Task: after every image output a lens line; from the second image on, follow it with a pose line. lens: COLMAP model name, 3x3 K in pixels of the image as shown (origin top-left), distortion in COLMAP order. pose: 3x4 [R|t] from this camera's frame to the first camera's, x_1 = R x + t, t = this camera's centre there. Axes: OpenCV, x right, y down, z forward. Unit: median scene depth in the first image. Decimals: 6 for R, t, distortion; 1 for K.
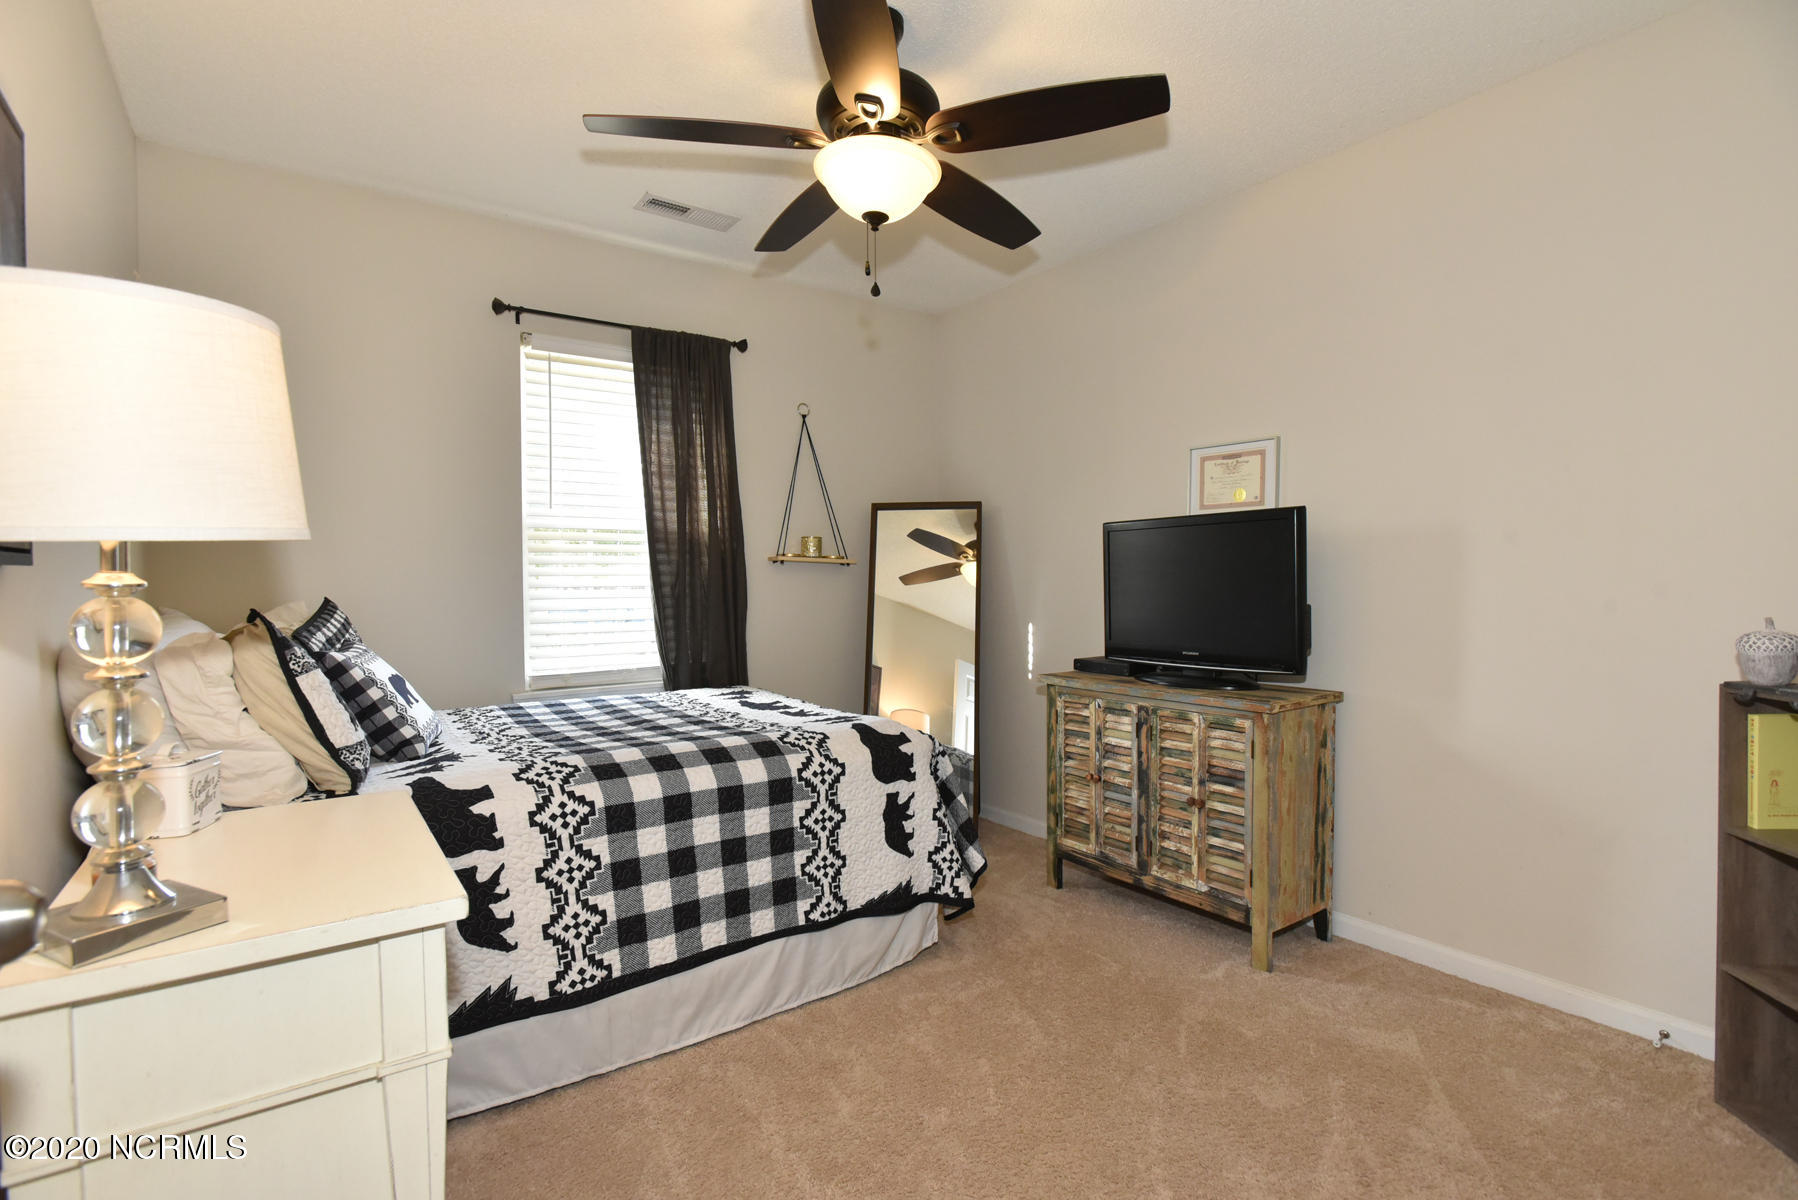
lens RADIAL K [[851.5, 0, 906.4], [0, 851.5, 596.3], [0, 0, 1]] dist [-0.015418, 0.001366]
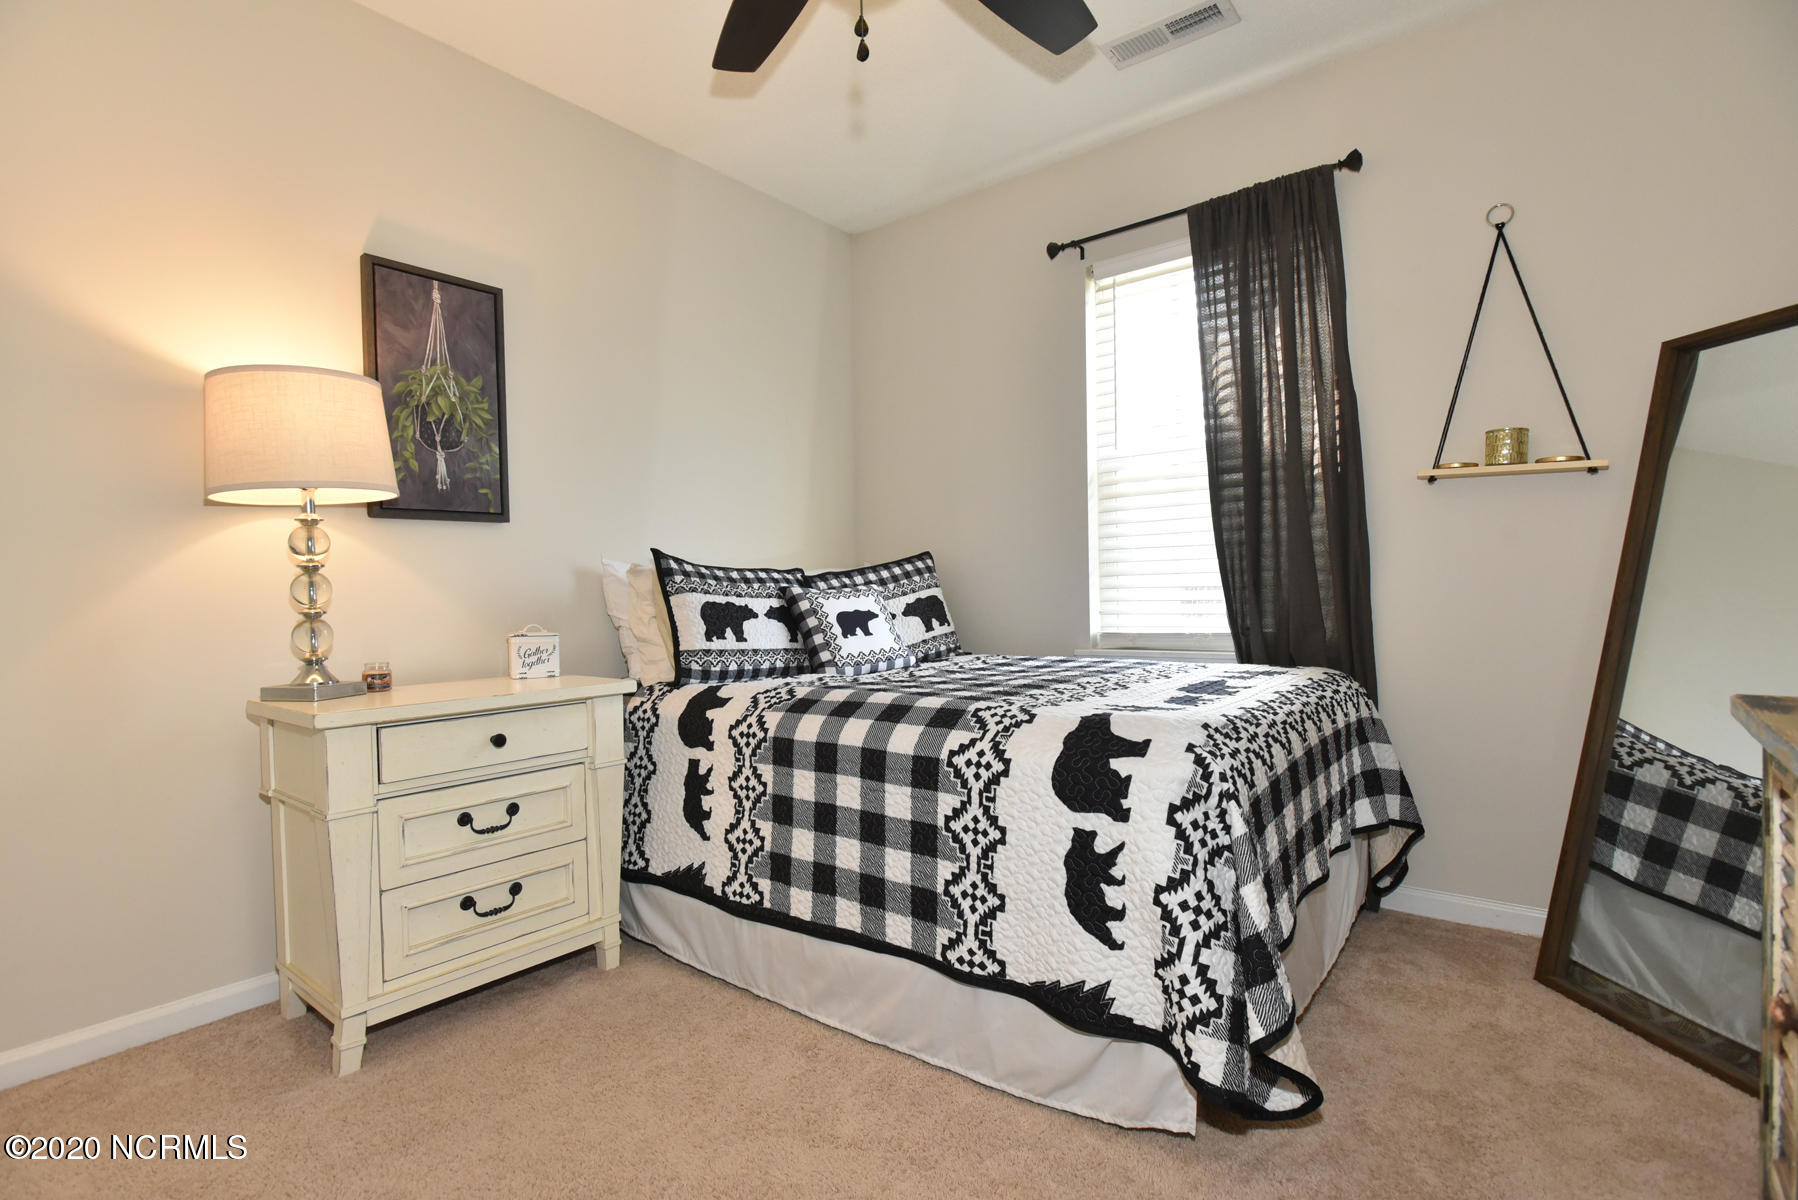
lens RADIAL K [[851.5, 0, 903.9], [0, 851.5, 602.0], [0, 0, 1]] dist [-0.015418, 0.001366]
pose [[0.268465, 0.015811, -0.963160, 0.554241], [0.002188, 0.999853, 0.017023, 0.061030], [0.963287, -0.006678, 0.268390, 0.747137]]
